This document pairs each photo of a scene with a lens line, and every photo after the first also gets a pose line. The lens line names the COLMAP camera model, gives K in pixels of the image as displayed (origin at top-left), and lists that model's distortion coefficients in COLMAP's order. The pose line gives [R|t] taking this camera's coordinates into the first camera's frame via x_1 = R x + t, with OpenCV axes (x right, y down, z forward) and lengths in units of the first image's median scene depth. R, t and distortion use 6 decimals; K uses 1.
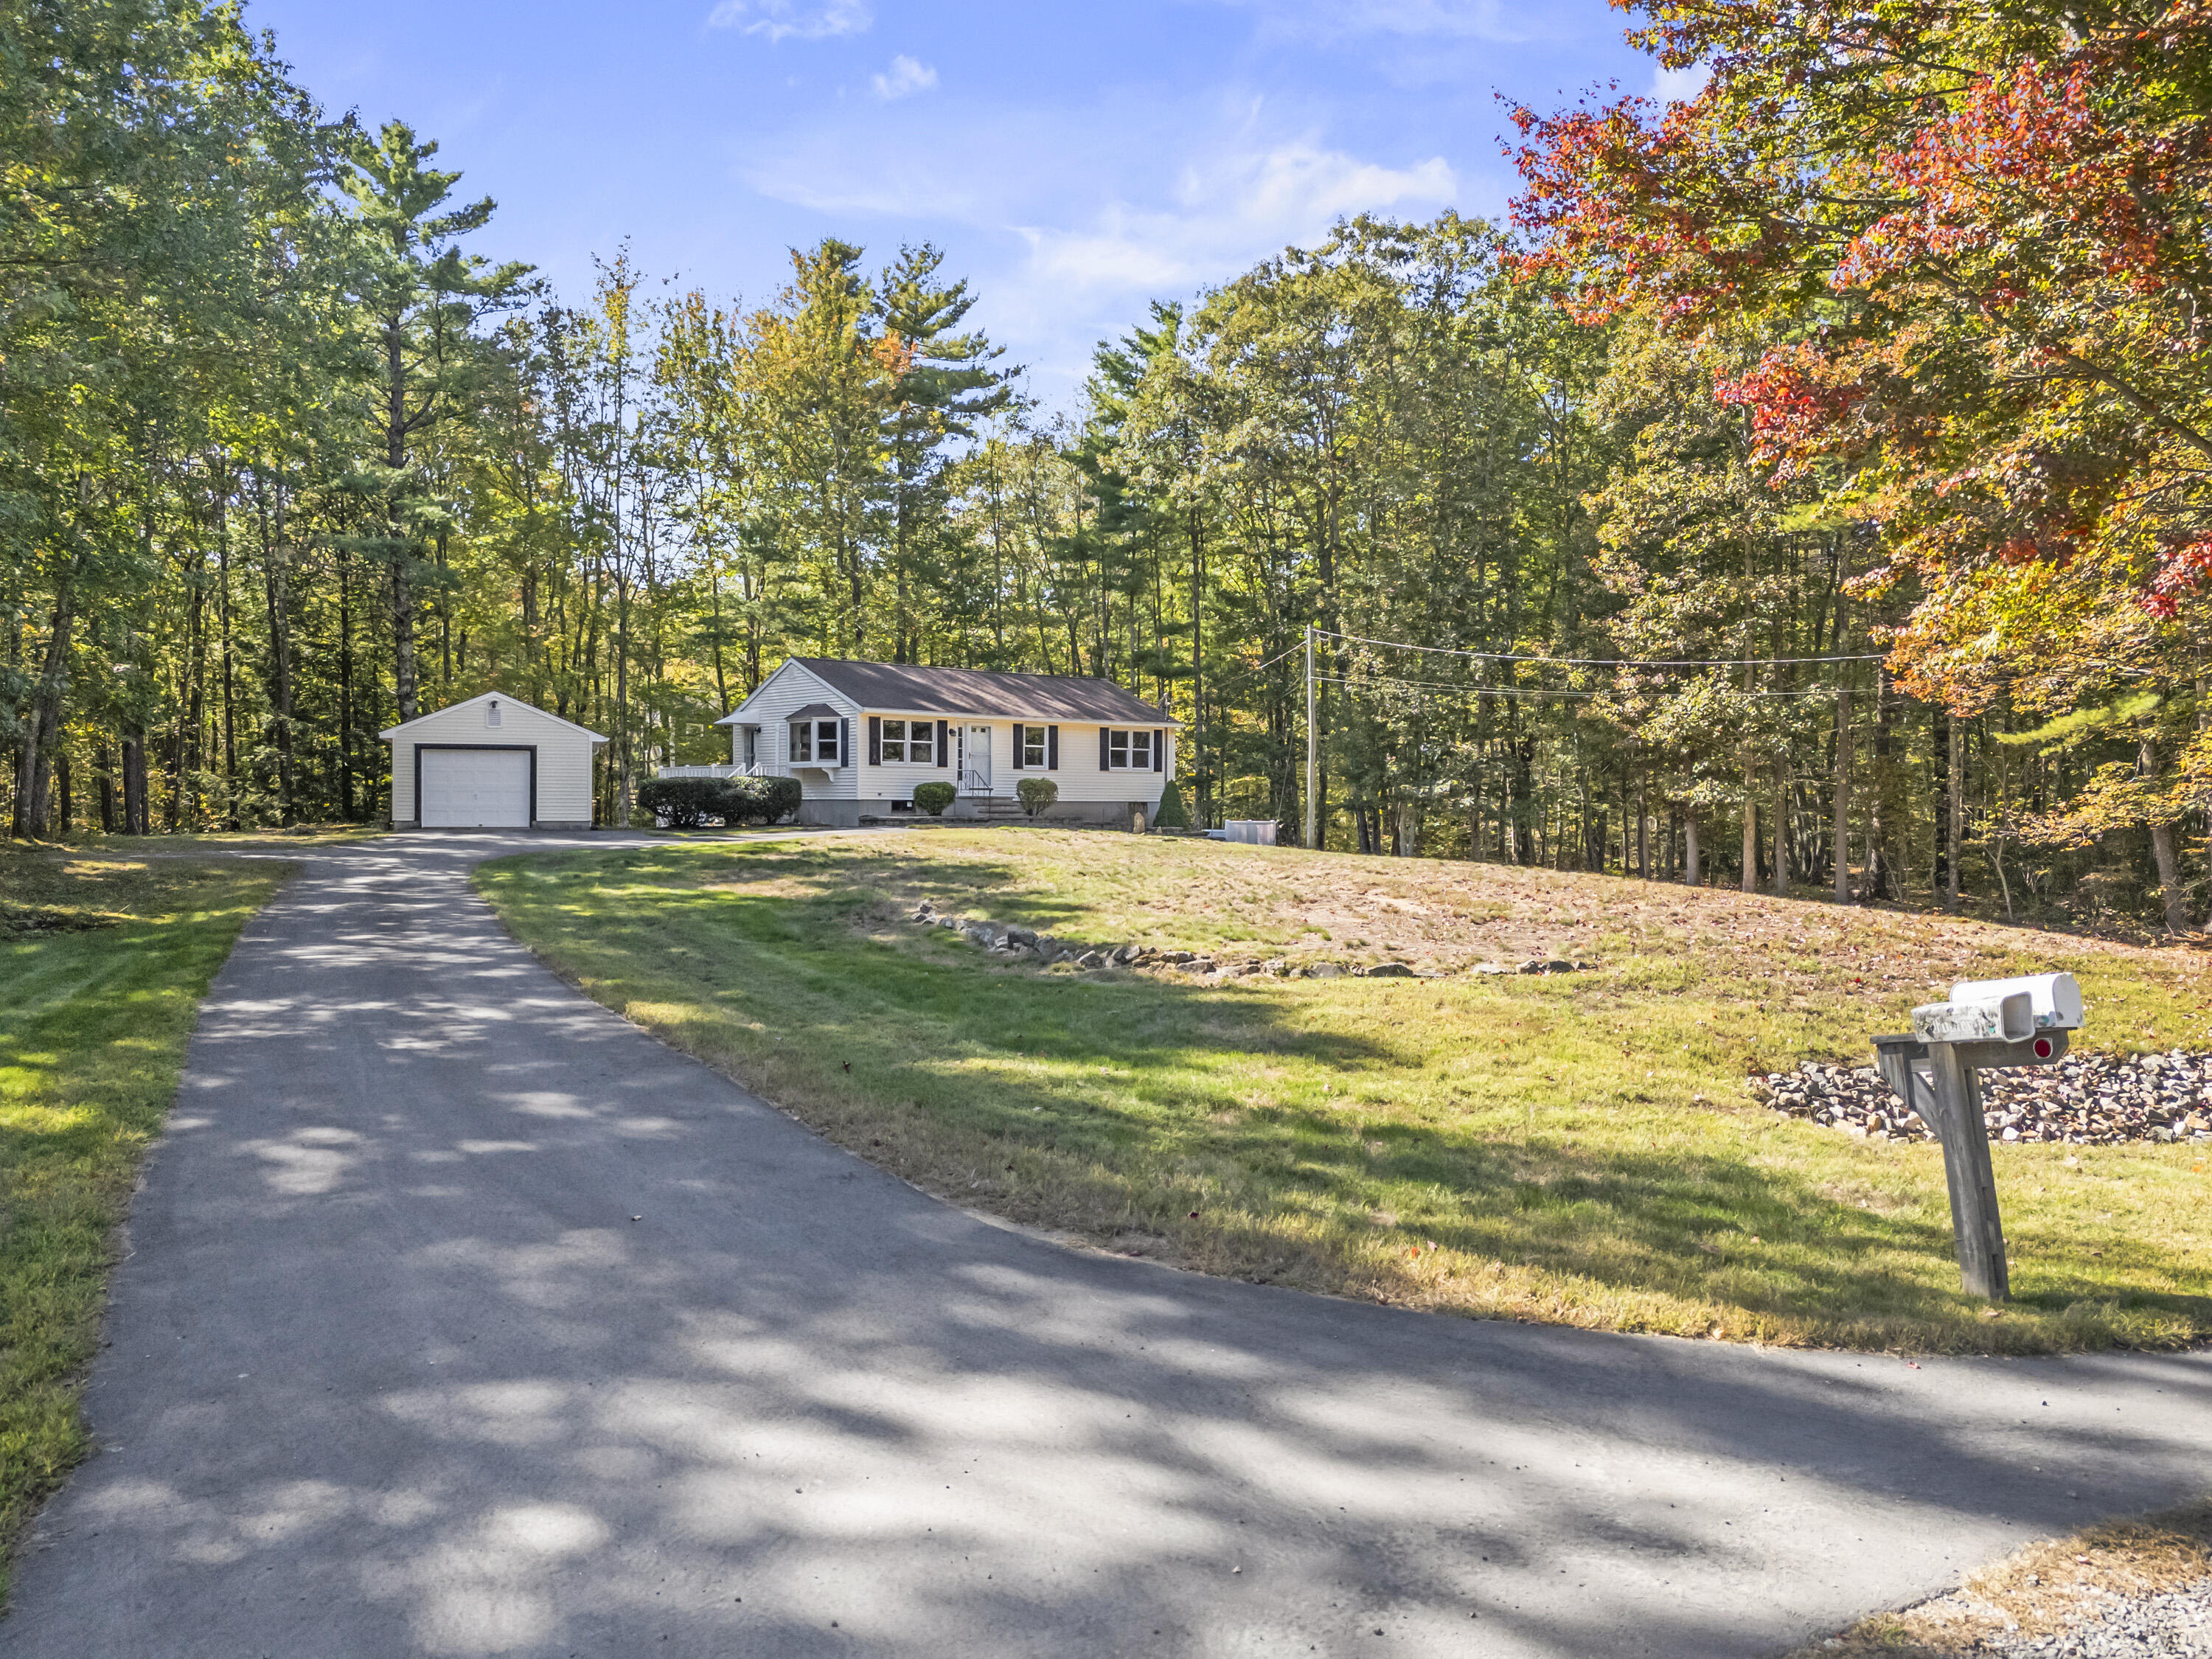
lens RADIAL K [[1708.3, 0, 1093.7], [0, 1708.3, 817.9], [0, 0, 1]] dist [0.088394, -0.066818]
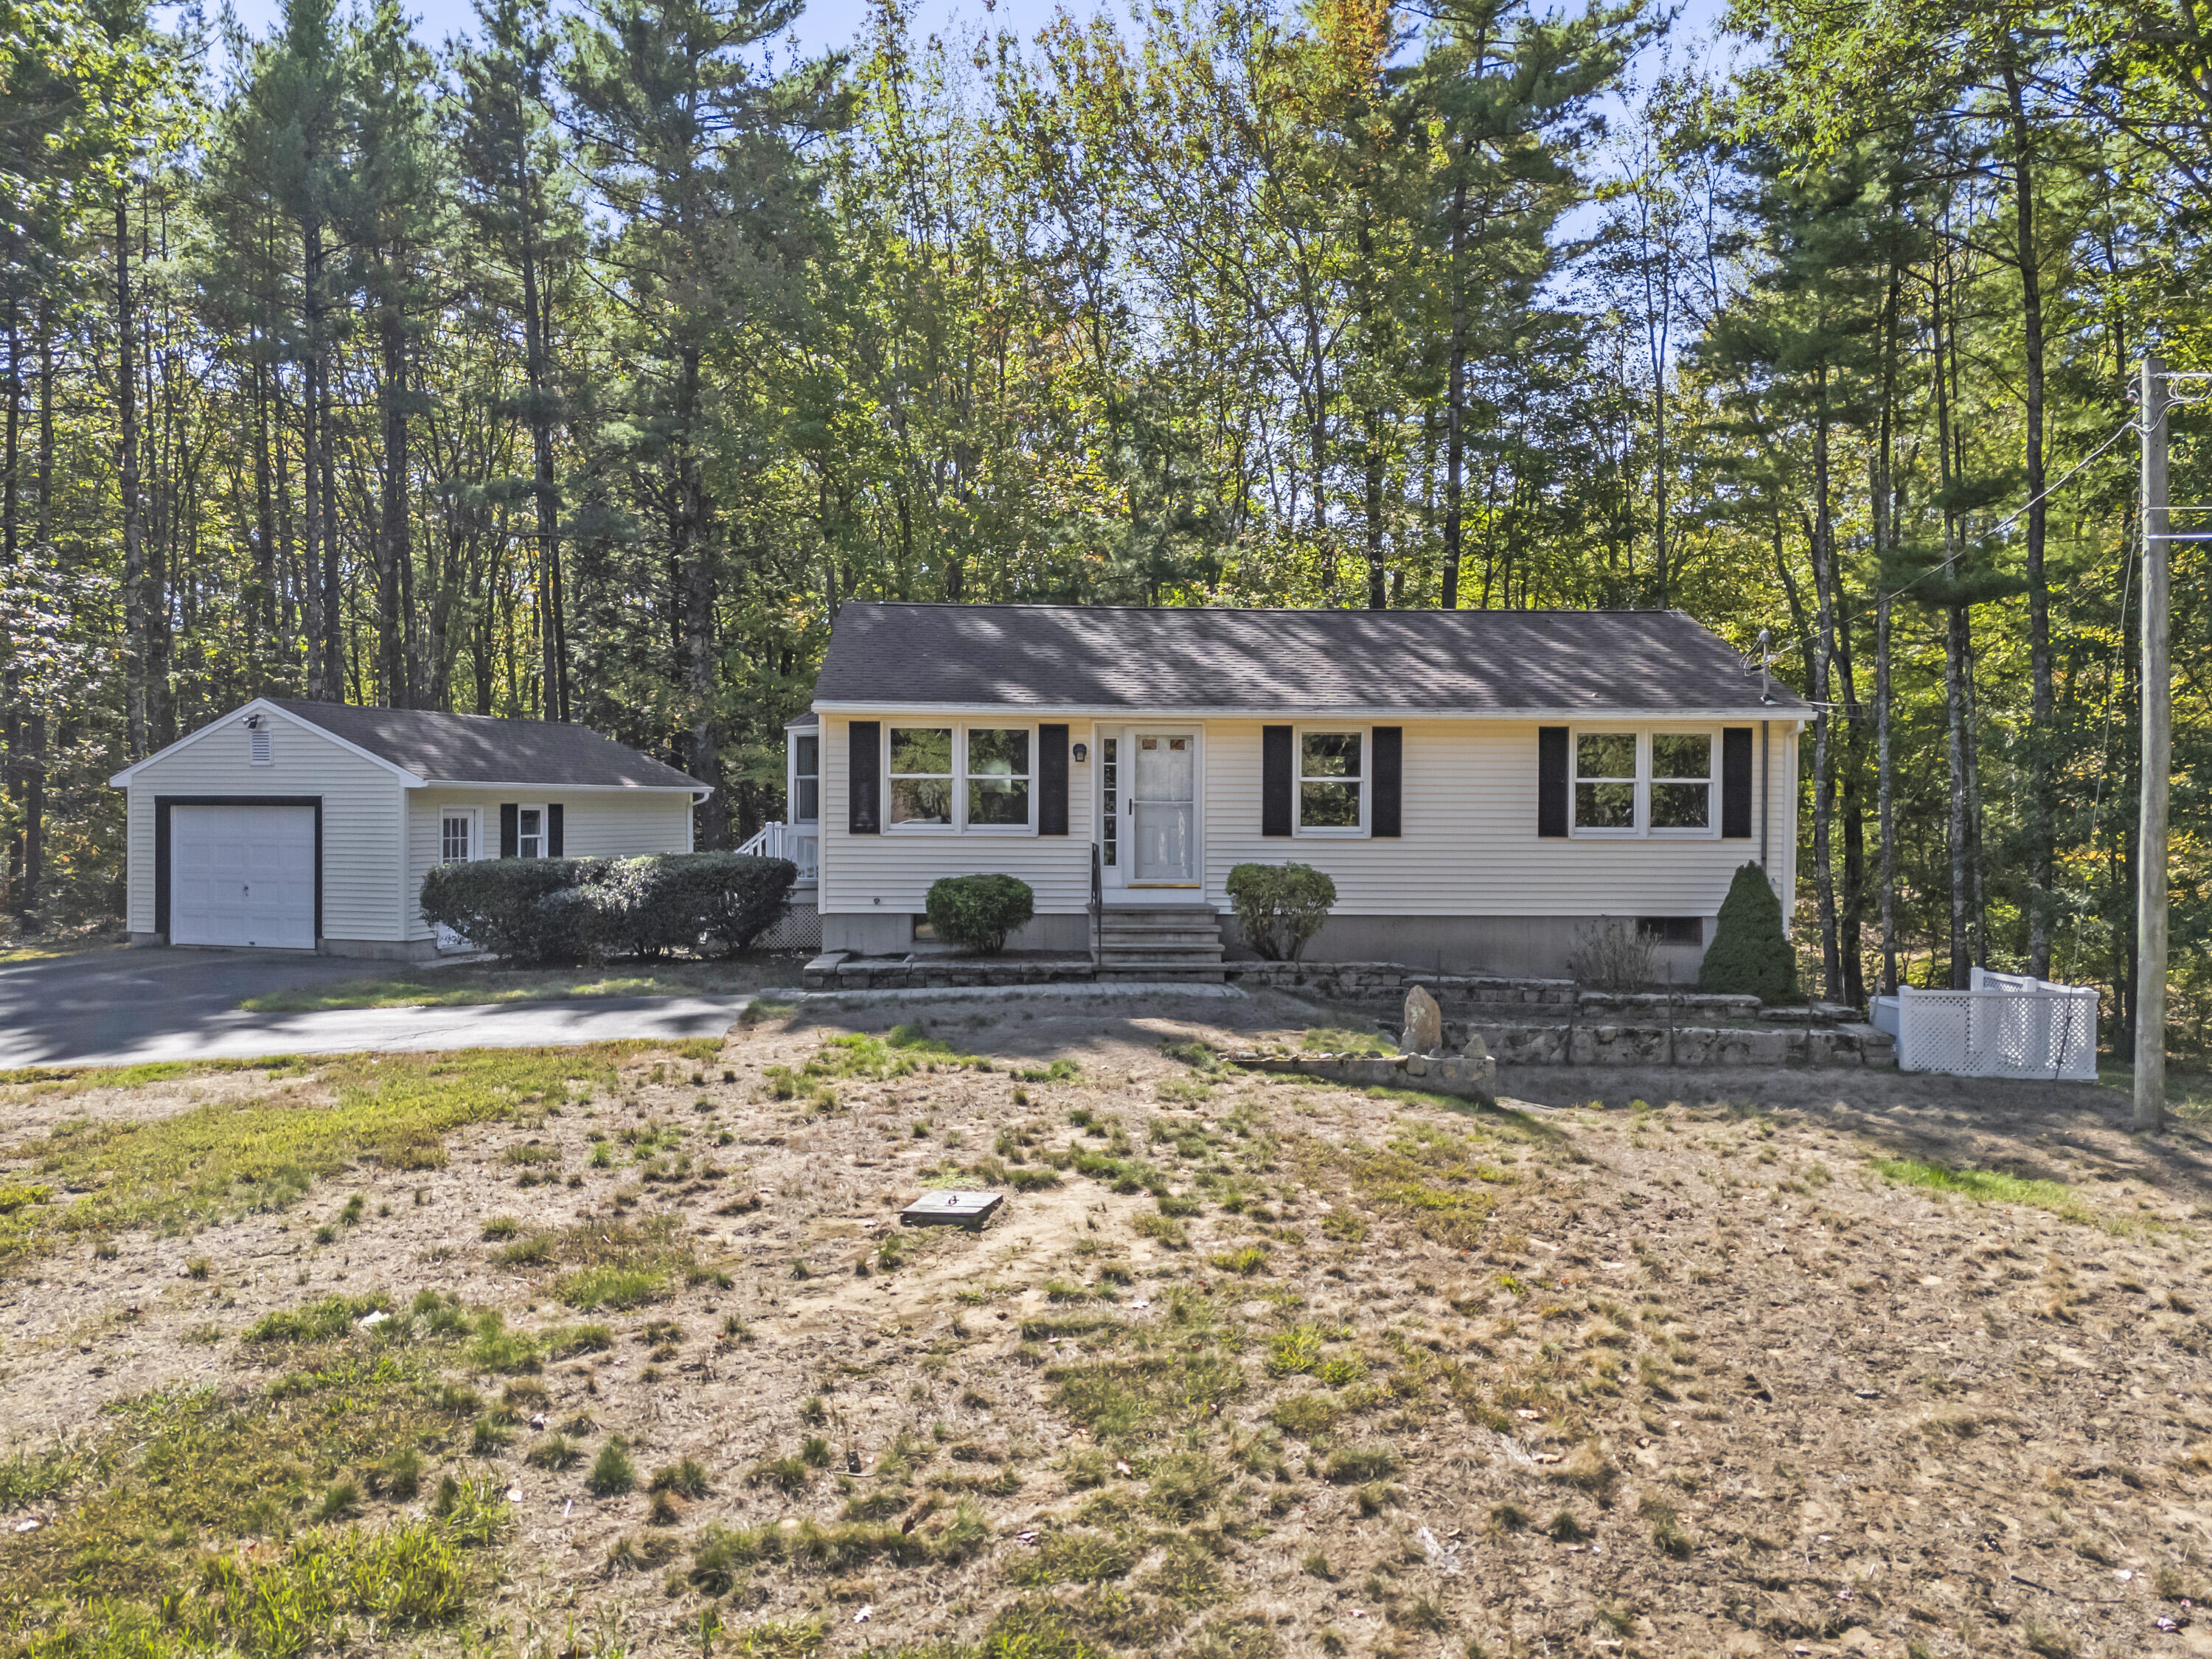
lens RADIAL K [[1708.3, 0, 1093.7], [0, 1708.3, 817.9], [0, 0, 1]] dist [0.088394, -0.066818]
pose [[0.792122, 0.001500, -0.610361, 0.176280], [-0.006119, 0.999966, -0.005484, -0.031721], [0.610332, 0.008079, 0.792104, 0.673300]]
